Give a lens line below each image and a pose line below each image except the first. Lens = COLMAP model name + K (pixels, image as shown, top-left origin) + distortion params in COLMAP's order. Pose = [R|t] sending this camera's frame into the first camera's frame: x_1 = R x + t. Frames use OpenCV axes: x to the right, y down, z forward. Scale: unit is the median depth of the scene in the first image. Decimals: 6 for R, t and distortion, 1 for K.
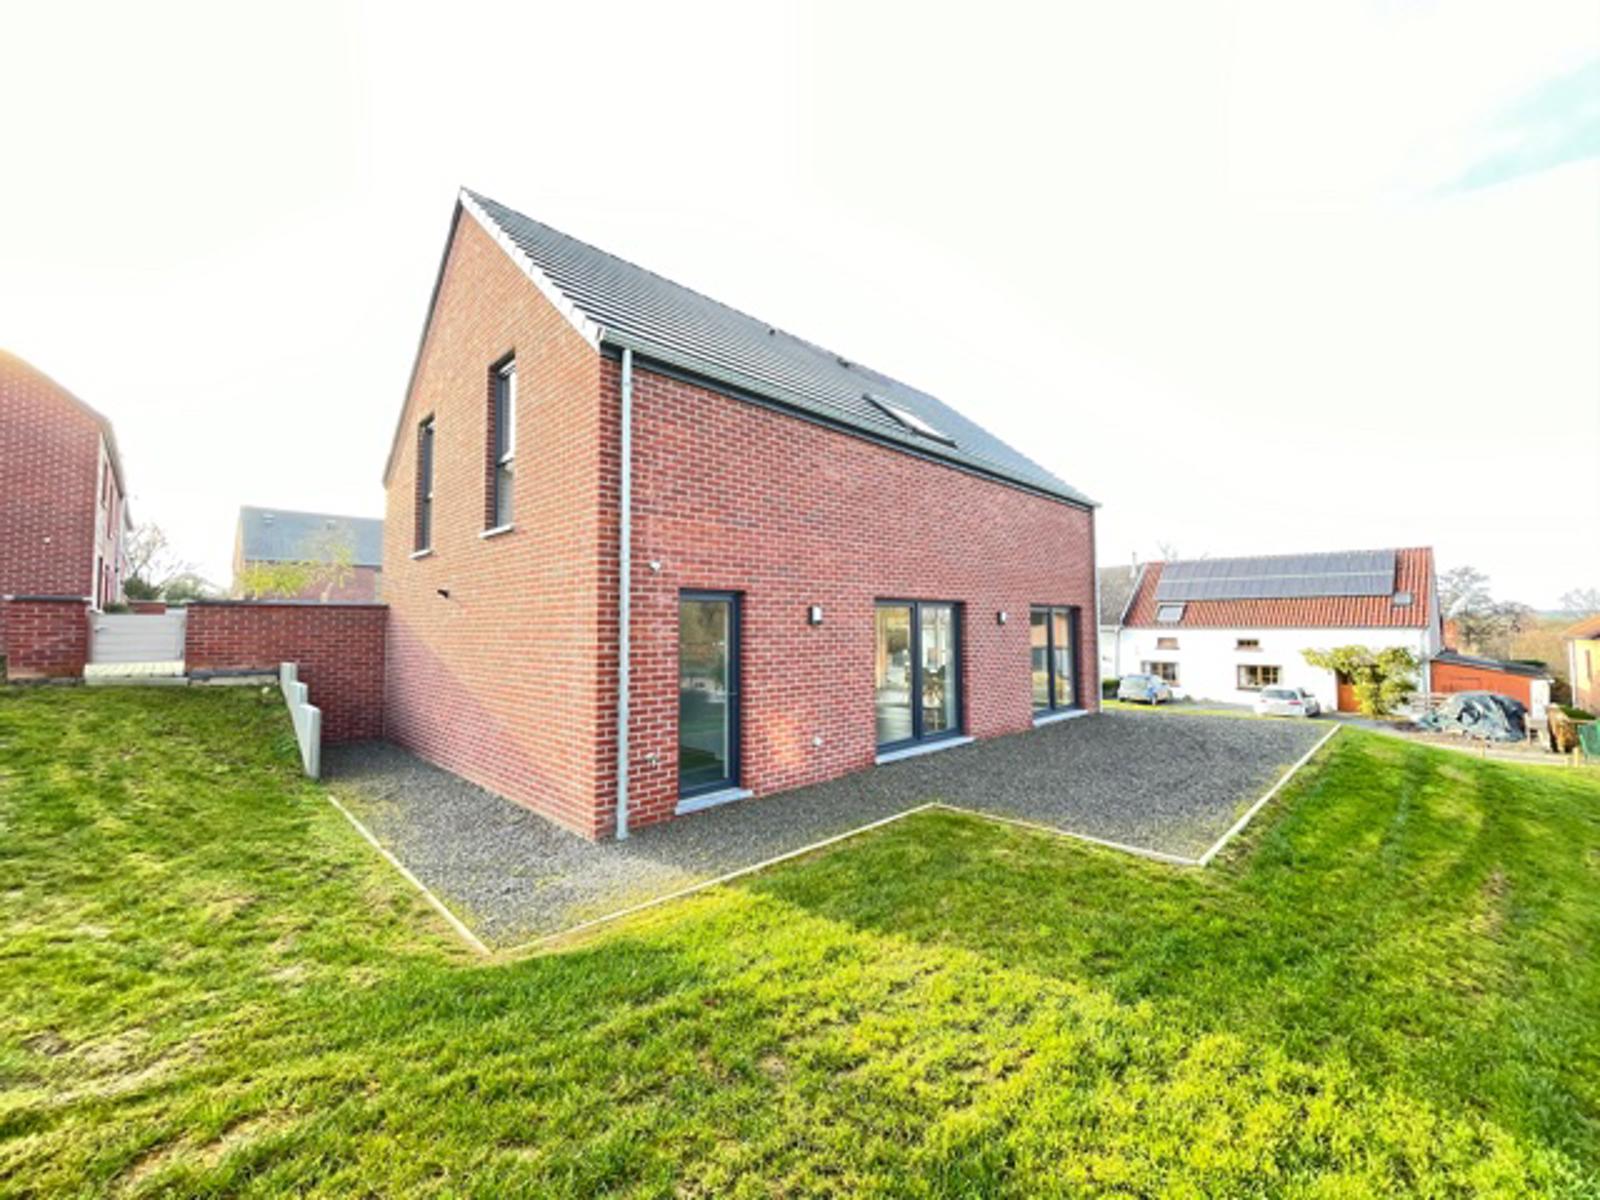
lens RADIAL K [[644.1, 0, 798.7], [0, 644.1, 593.9], [0, 0, 1]] dist [-0.002123, 0.000104]
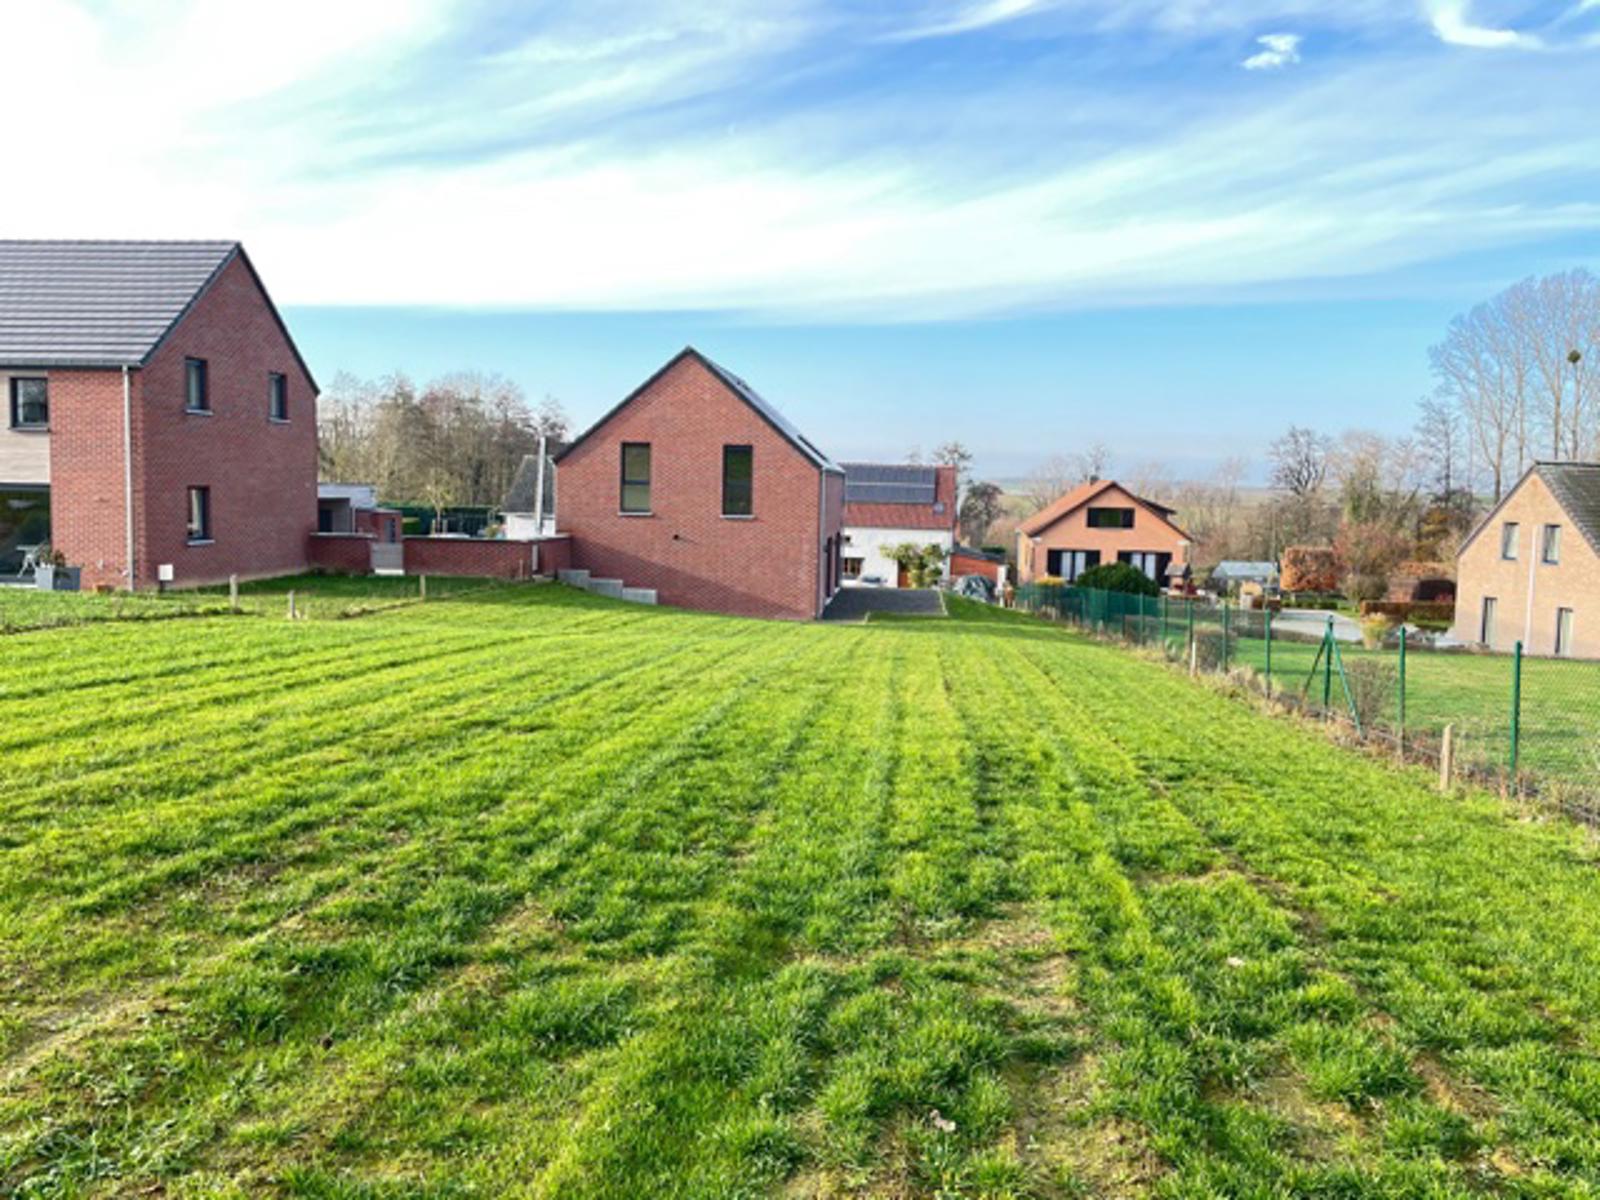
lens RADIAL K [[1214.3, 0, 800.2], [0, 1214.3, 587.4], [0, 0, 1]] dist [0.093786, -0.123249]
pose [[0.772231, -0.029385, 0.634662, -0.928707], [-0.056071, 0.991880, 0.114149, -0.103798], [-0.632862, -0.123735, 0.764313, -0.803953]]
